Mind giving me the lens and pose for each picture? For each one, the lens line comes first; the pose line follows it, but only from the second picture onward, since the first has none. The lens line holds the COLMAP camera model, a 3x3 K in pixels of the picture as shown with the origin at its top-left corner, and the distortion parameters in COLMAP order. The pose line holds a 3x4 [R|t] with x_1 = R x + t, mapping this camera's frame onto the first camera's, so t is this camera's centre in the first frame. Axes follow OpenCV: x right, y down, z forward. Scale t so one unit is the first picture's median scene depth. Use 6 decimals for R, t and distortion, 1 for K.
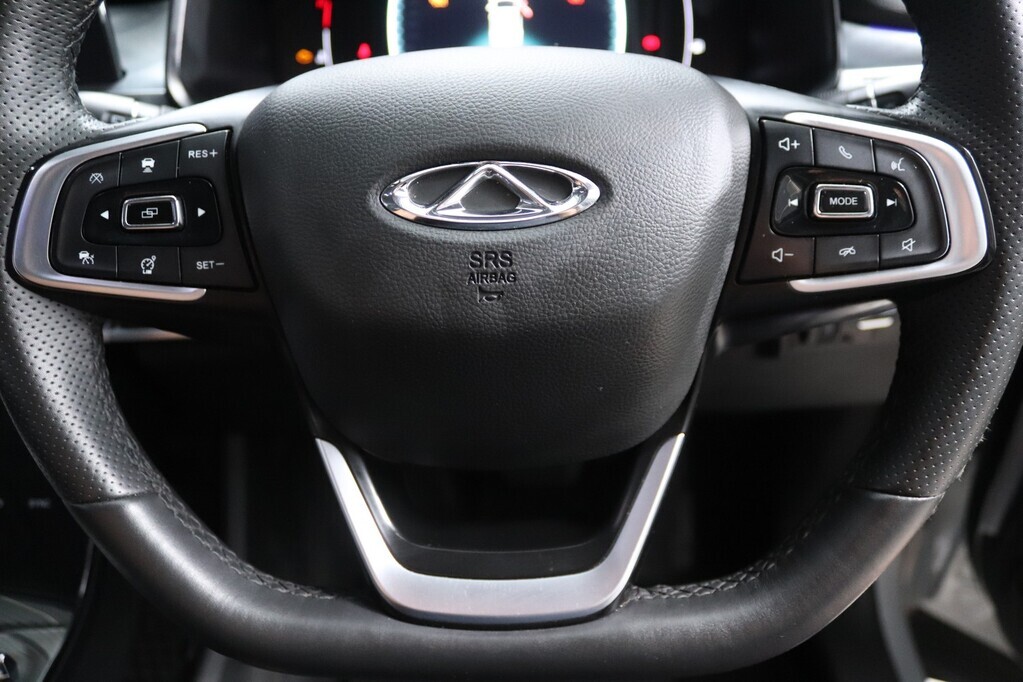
lens RADIAL K [[837.4, 0, 511.5], [0, 837.4, 341.0], [0, 0, 1]] dist [-0.100369, 0.009570]
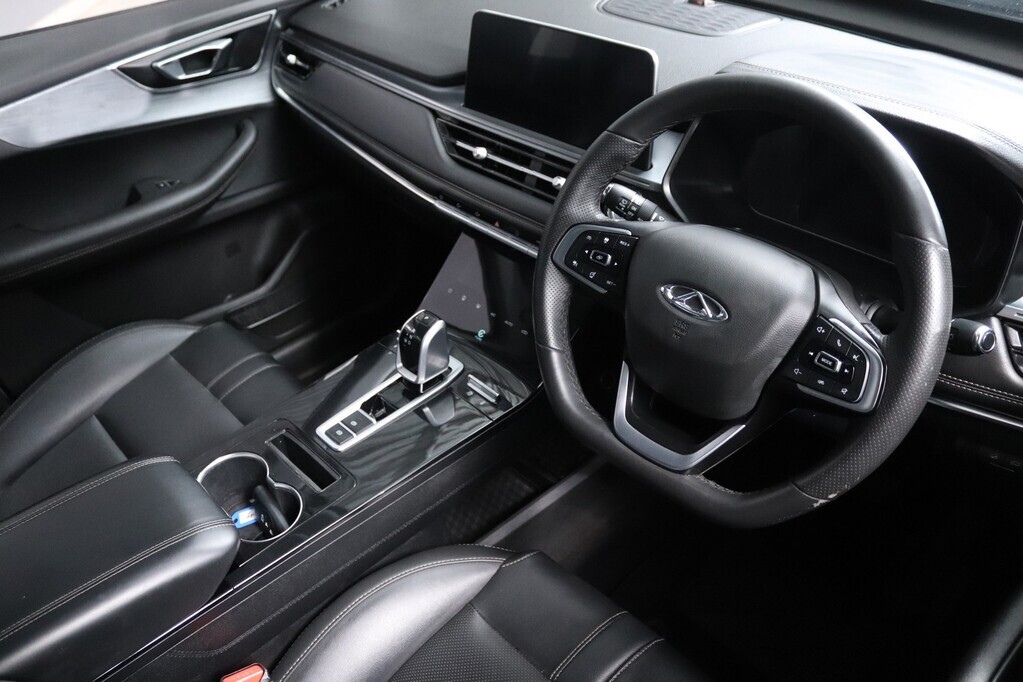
lens RADIAL K [[837.4, 0, 511.5], [0, 837.4, 341.0], [0, 0, 1]] dist [-0.100369, 0.009570]
pose [[0.709656, 0.414186, -0.569945, 1.043294], [-0.377729, 0.906533, 0.188467, -0.315719], [0.594734, 0.081538, 0.799777, -1.364779]]
